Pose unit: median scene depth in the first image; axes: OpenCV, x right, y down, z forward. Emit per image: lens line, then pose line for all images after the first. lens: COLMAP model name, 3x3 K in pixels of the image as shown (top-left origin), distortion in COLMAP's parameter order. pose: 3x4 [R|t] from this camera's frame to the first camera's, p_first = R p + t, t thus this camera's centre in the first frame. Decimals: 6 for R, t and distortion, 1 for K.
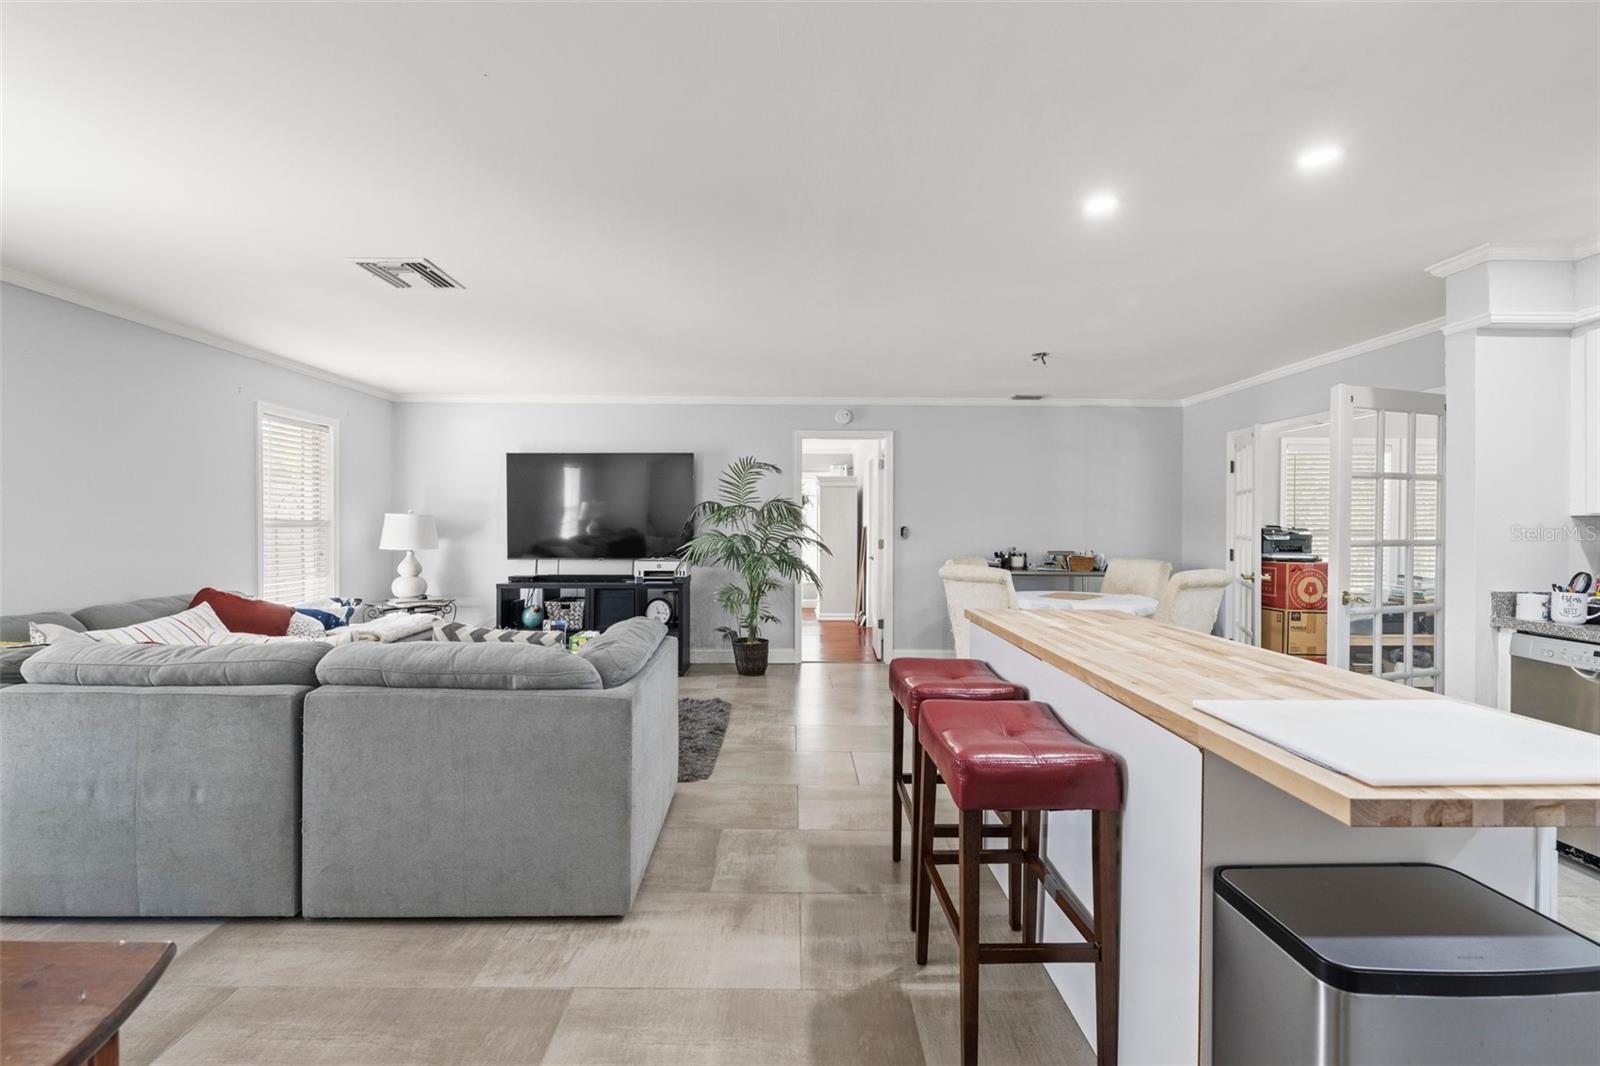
lens RADIAL K [[642.8, 0, 795.4], [0, 642.8, 527.9], [0, 0, 1]] dist [-0.000722, -0.000383]
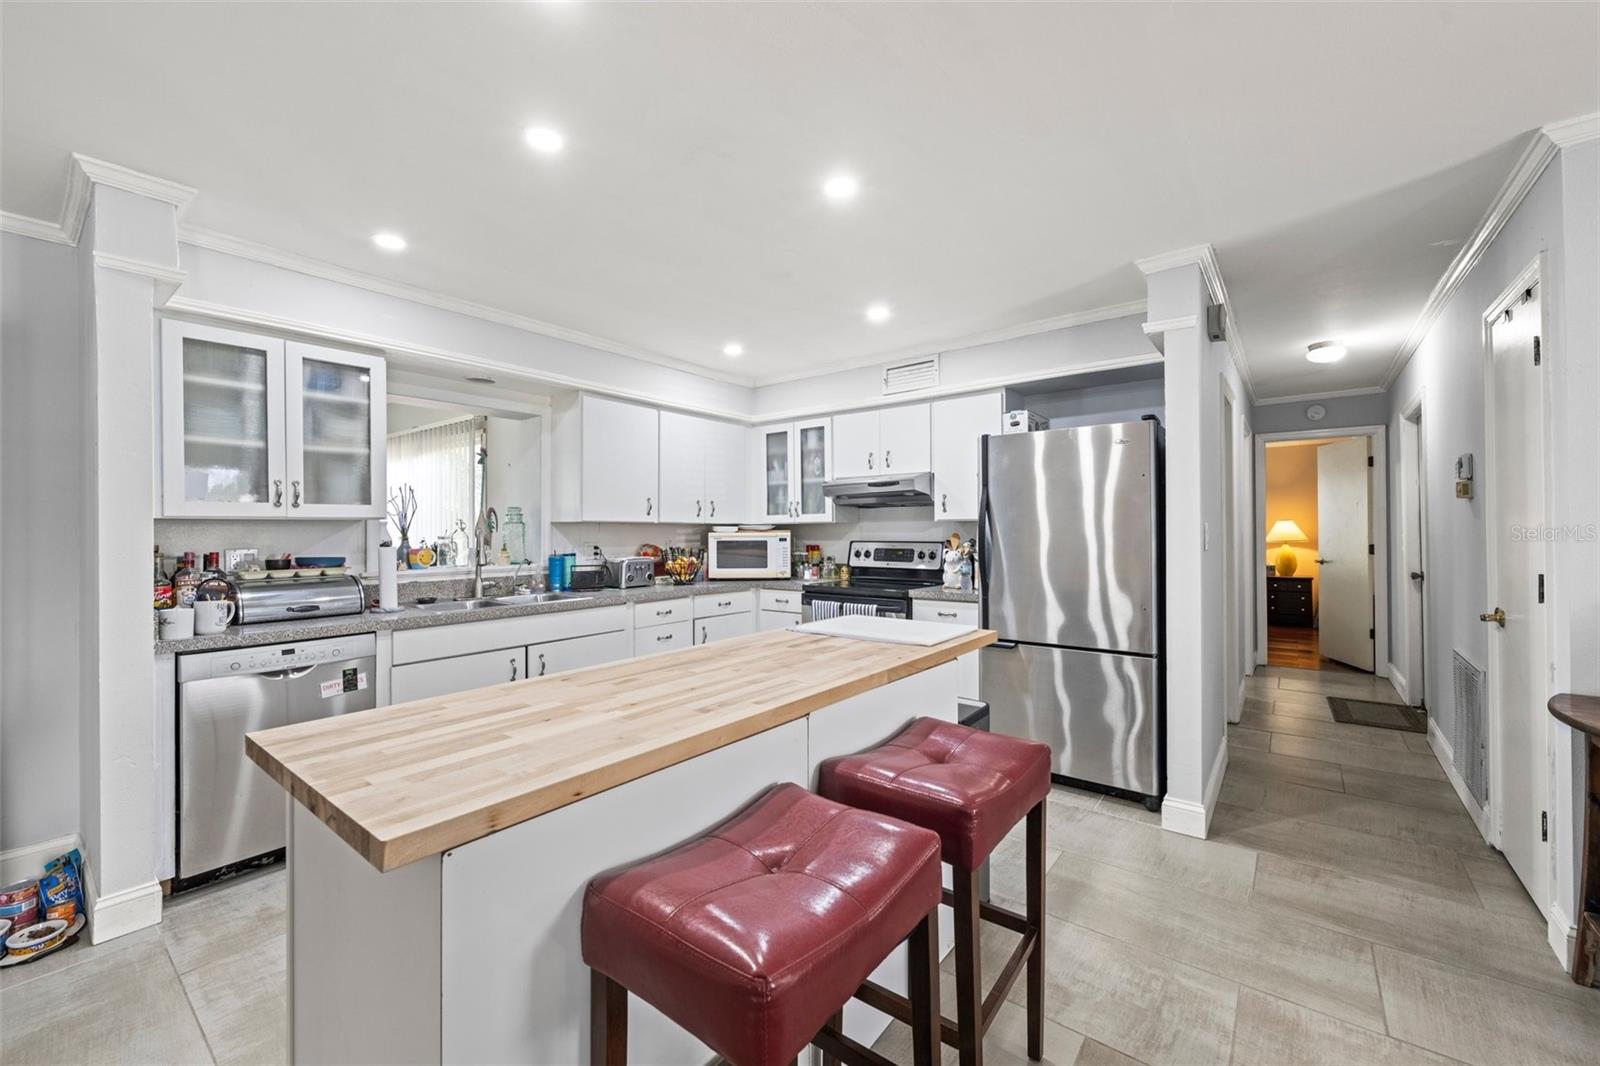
lens RADIAL K [[638.0, 0, 800.1], [0, 638.0, 526.1], [0, 0, 1]] dist [-0.000978, -0.000293]
pose [[-0.783297, 0.000606, 0.621647, -0.023668], [0.003051, 0.999991, 0.002869, -0.004374], [-0.621640, 0.004144, -0.783292, 0.608307]]
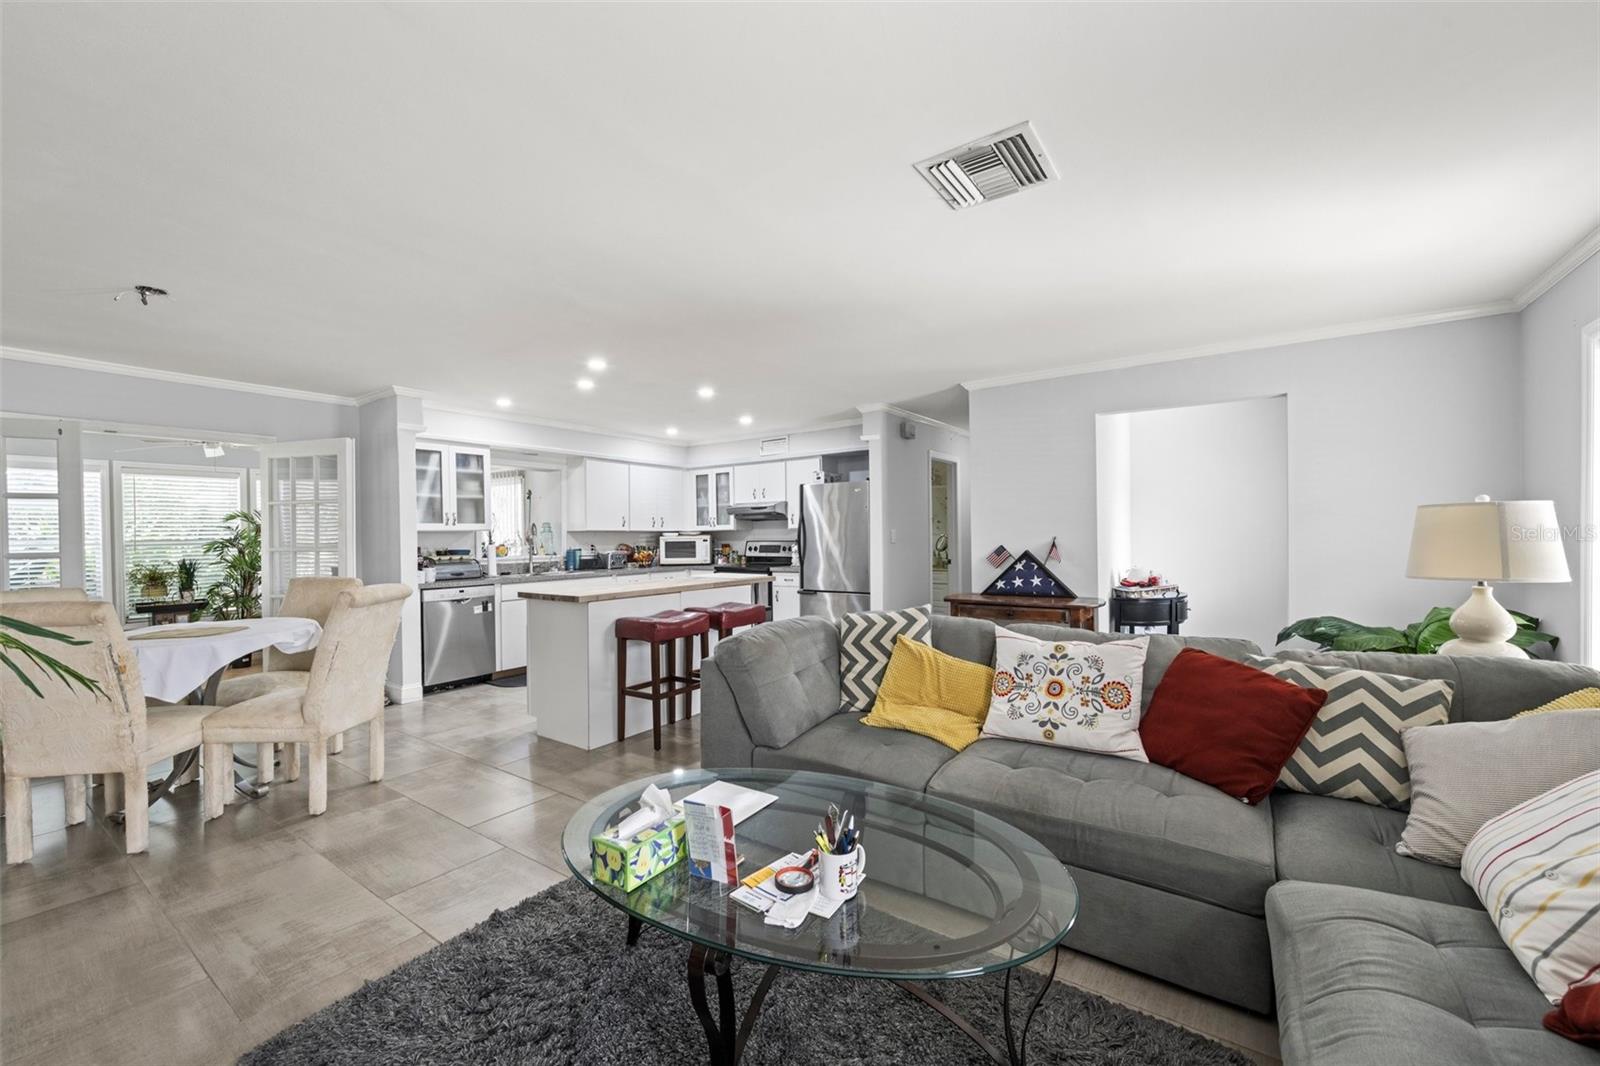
lens RADIAL K [[635.7, 0, 798.5], [0, 635.7, 531.0], [0, 0, 1]] dist [0.000694, -0.000826]
pose [[-0.812488, 0.005931, 0.582948, -0.505457], [0.009811, 0.999946, 0.003500, -0.007966], [-0.582895, 0.008563, -0.812502, 1.012132]]
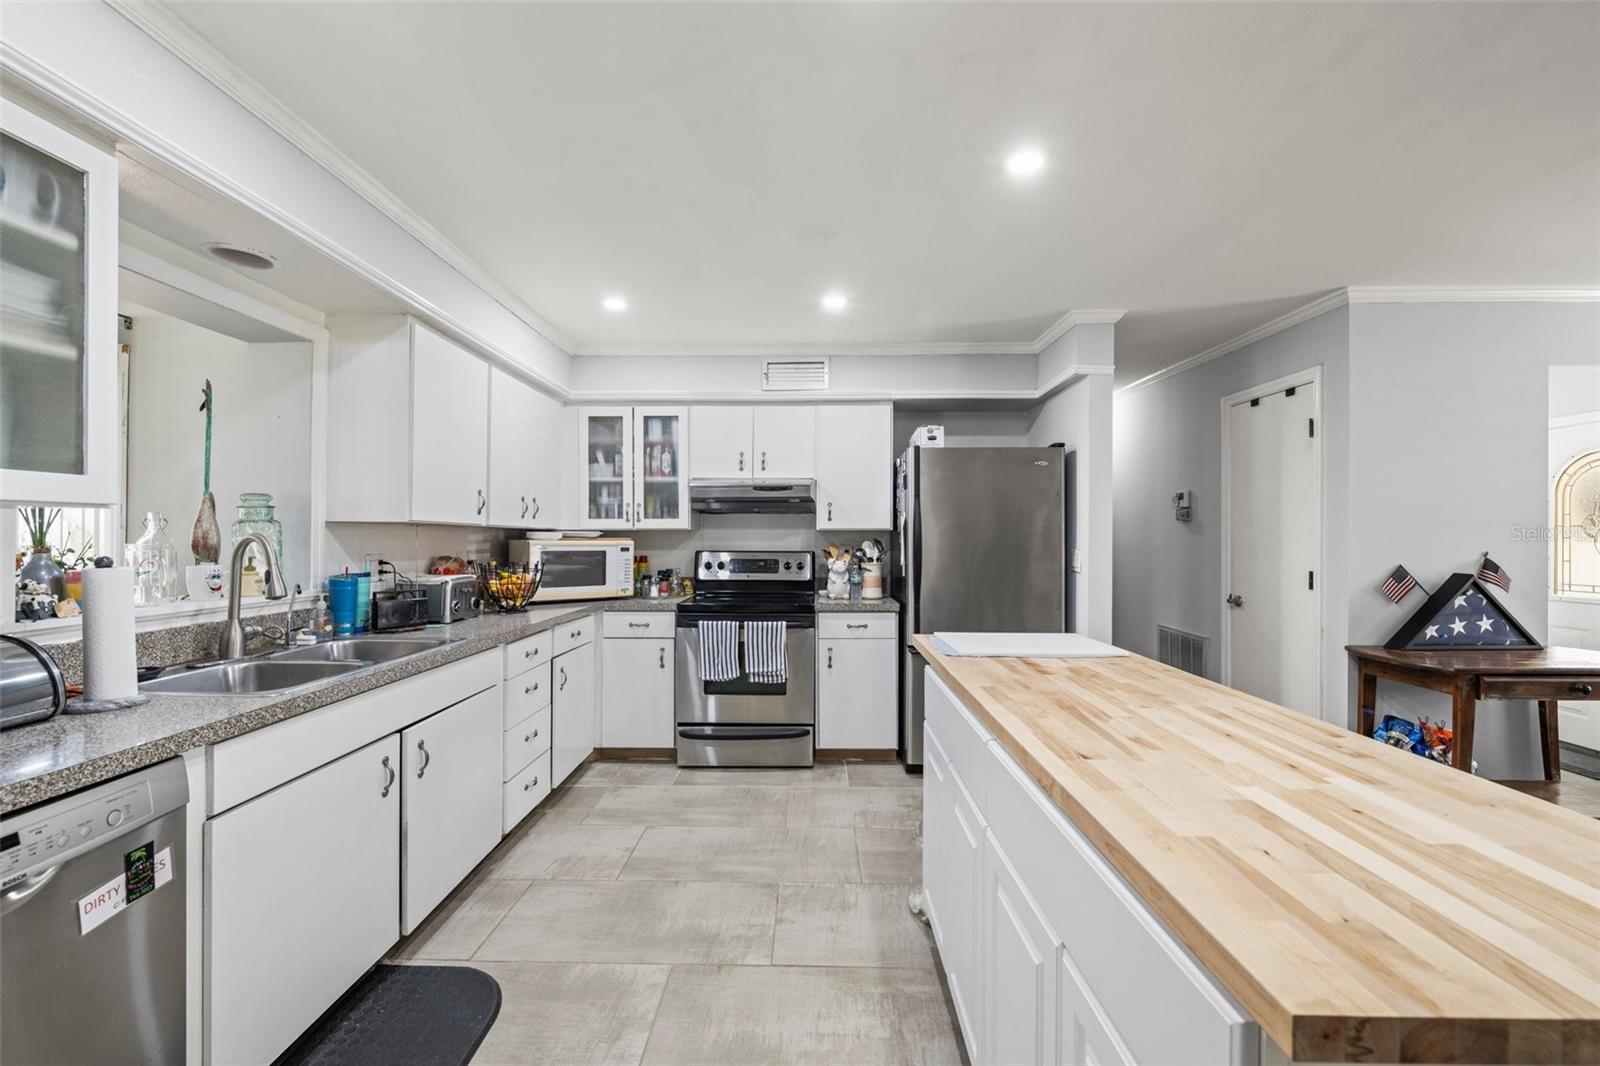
lens RADIAL K [[644.4, 0, 799.9], [0, 644.4, 535.8], [0, 0, 1]] dist [-0.001073, -0.000625]
pose [[-0.999549, -0.011097, 0.027904, 0.347900], [-0.011059, 0.999938, 0.001520, -0.001597], [-0.027919, 0.001211, -0.999609, 0.652675]]
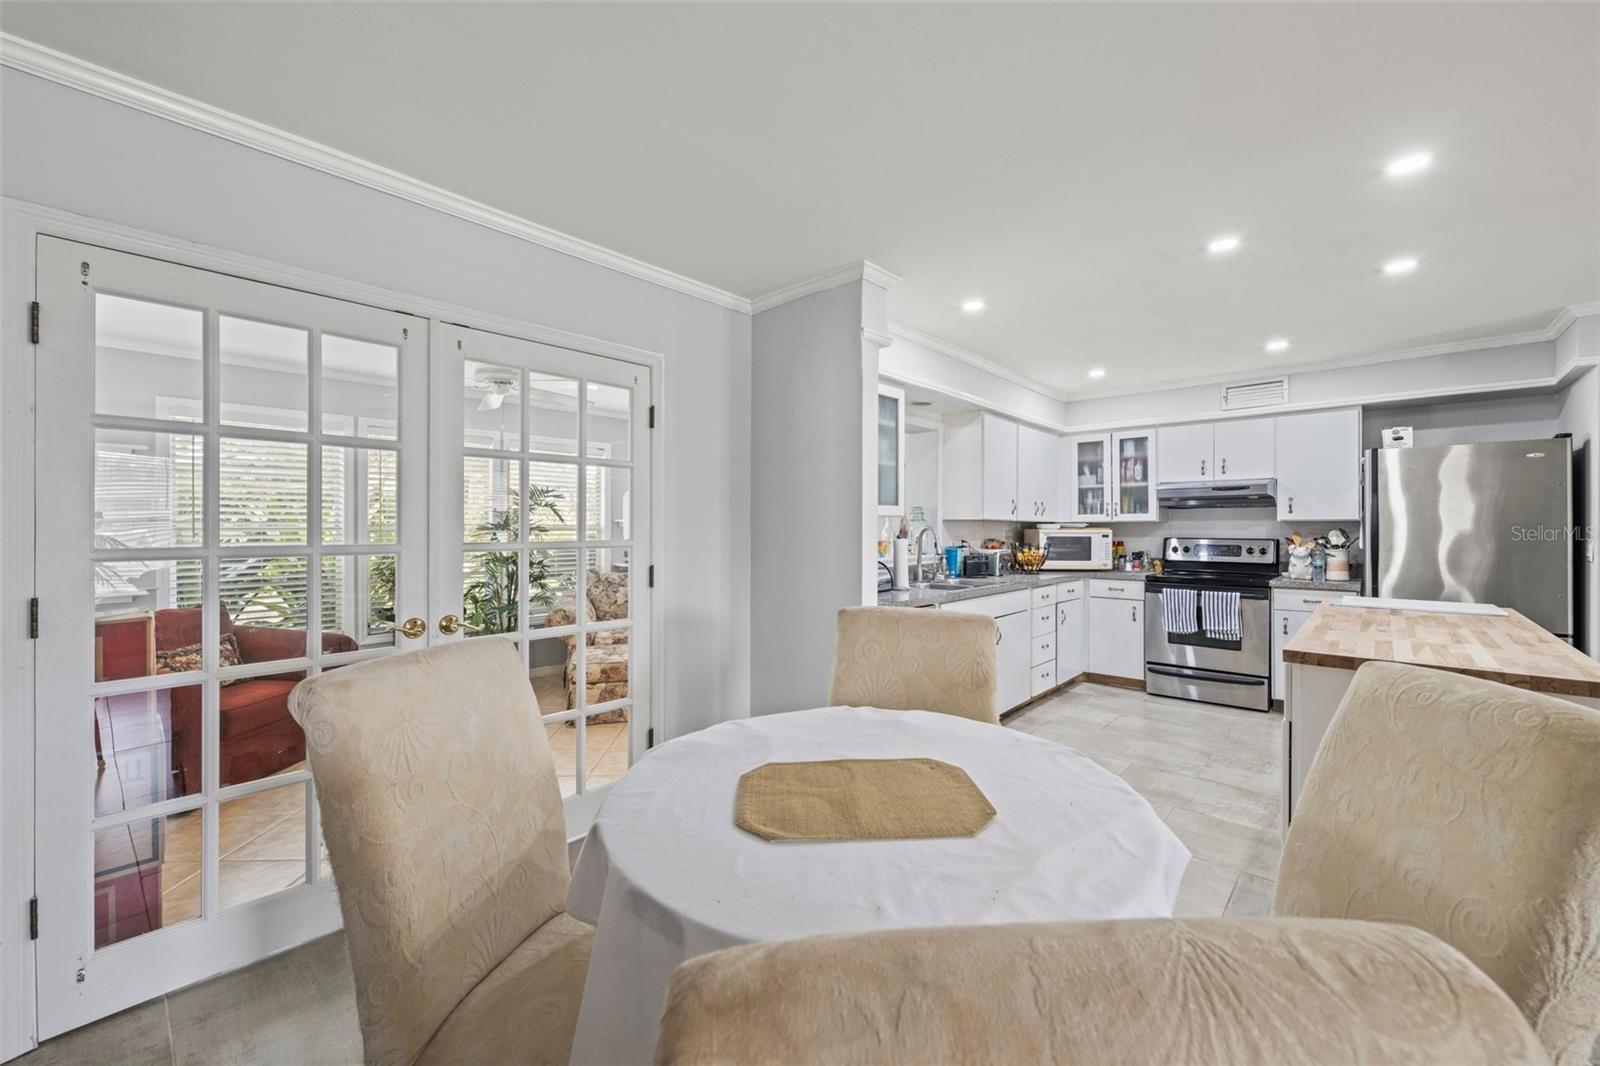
lens RADIAL K [[640.1, 0, 793.2], [0, 640.1, 526.0], [0, 0, 1]] dist [-0.002429, 0.000121]
pose [[-0.730532, -0.007837, 0.682833, 0.227811], [-0.003856, 0.999966, 0.007352, -0.004667], [-0.682867, 0.002738, -0.730537, 1.031673]]
